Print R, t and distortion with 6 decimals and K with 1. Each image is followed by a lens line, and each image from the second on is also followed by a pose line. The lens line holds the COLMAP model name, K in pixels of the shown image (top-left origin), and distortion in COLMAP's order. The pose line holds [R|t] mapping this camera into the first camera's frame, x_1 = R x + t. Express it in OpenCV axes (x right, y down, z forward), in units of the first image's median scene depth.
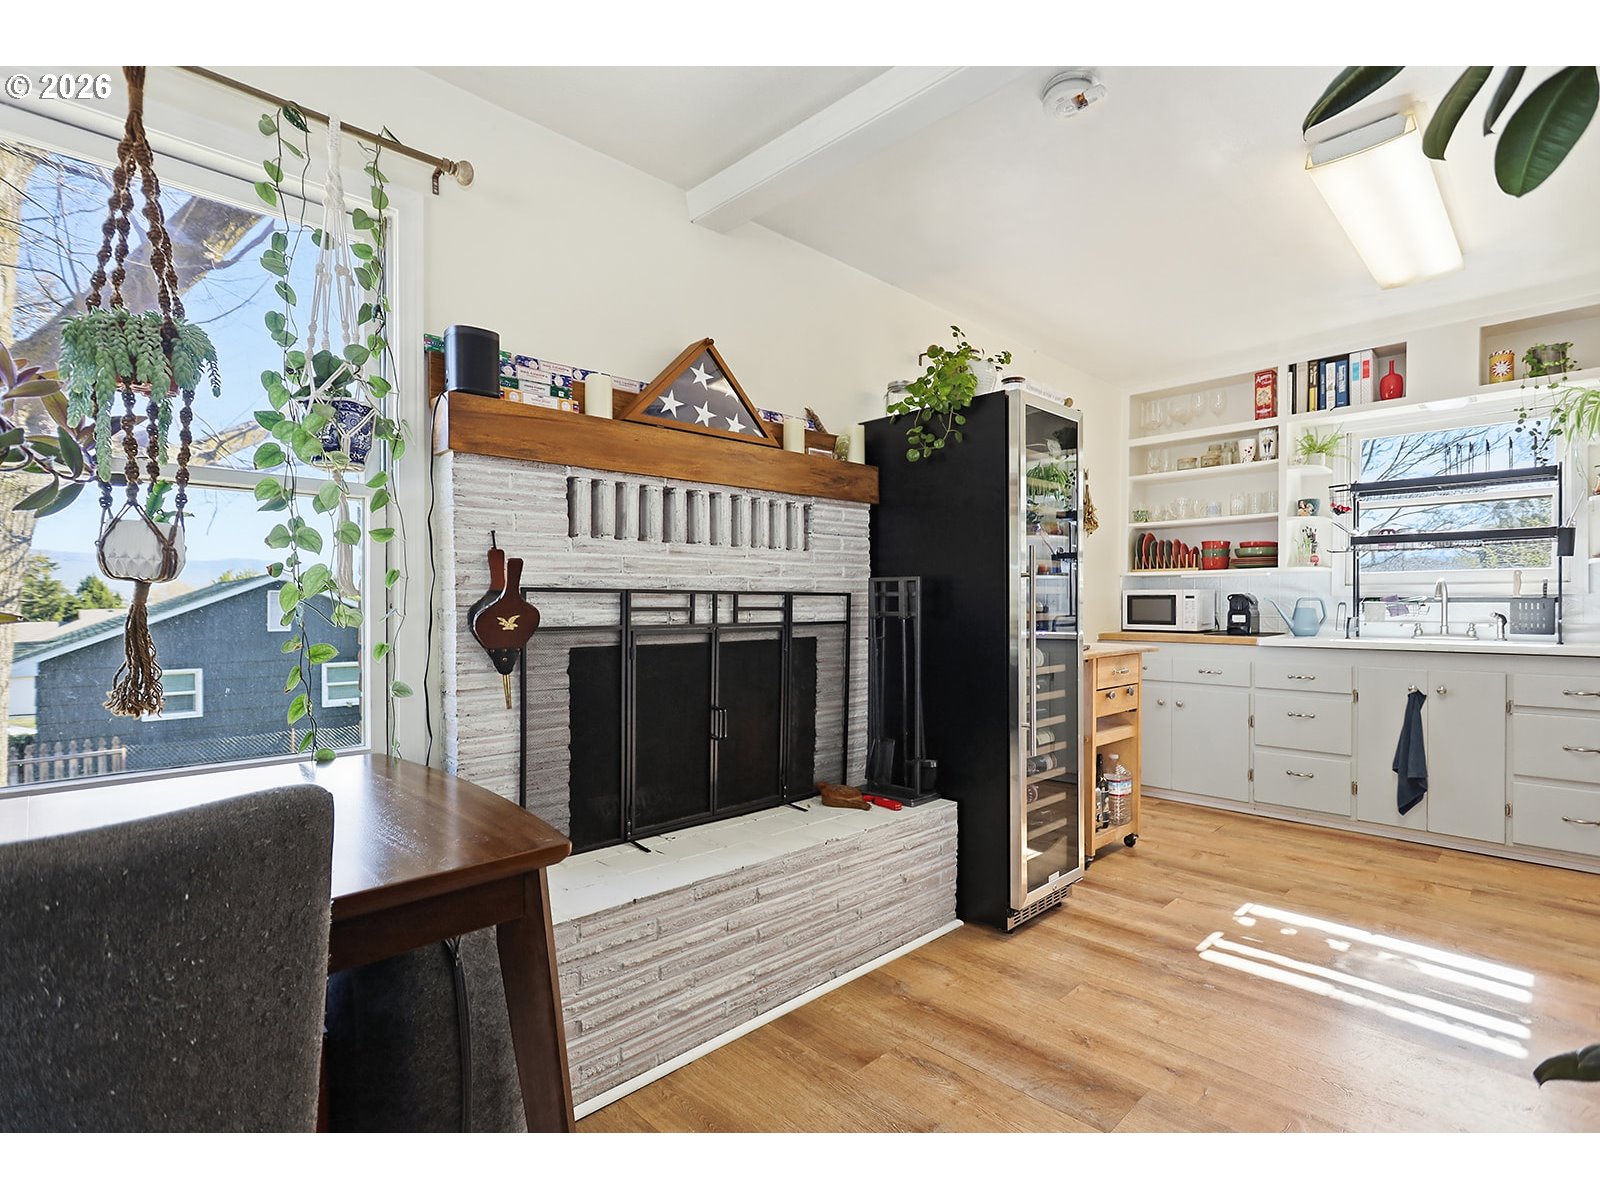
lens RADIAL K [[764.7, 0, 802.3], [0, 764.7, 608.1], [0, 0, 1]] dist [0.000592, 0.001233]
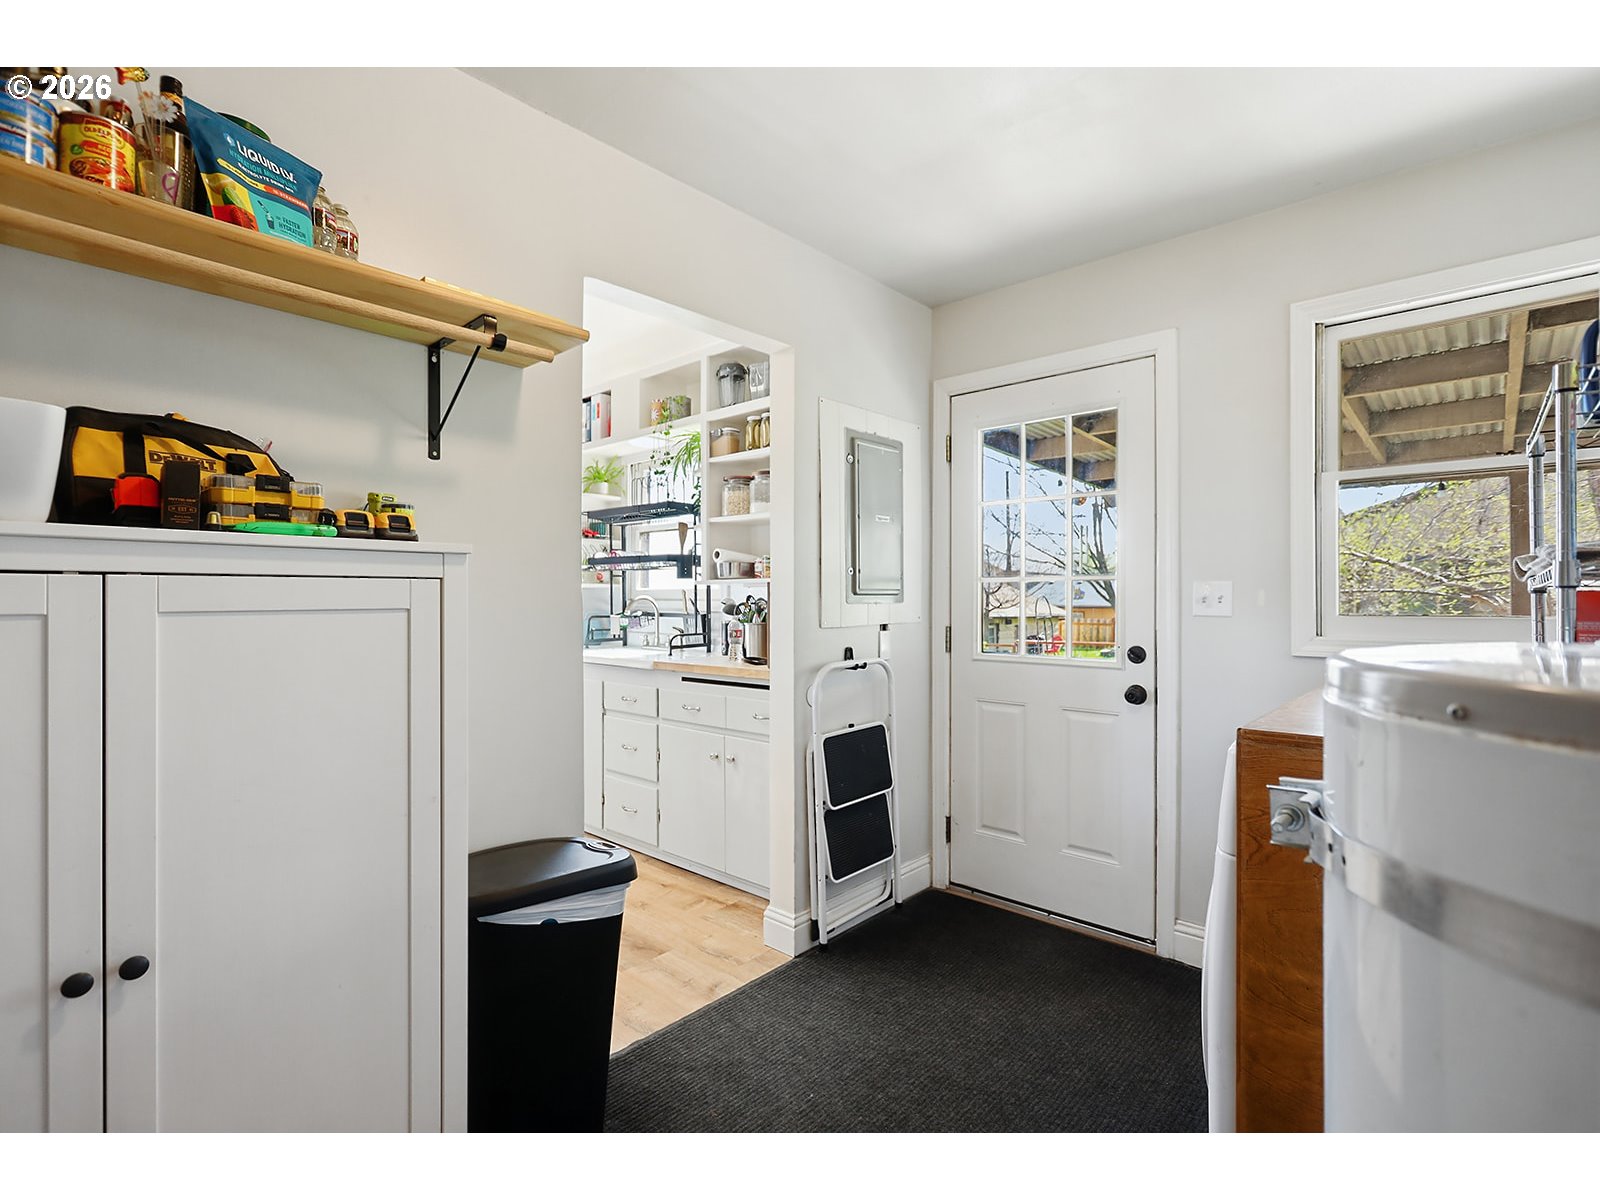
lens RADIAL K [[764.7, 0, 799.0], [0, 764.7, 593.5], [0, 0, 1]] dist [0.000592, 0.001233]
pose [[0.997364, -0.003872, 0.072461, 1.559426], [0.004793, 0.999910, -0.012535, -0.043993], [-0.072406, 0.012849, 0.997292, -0.232215]]
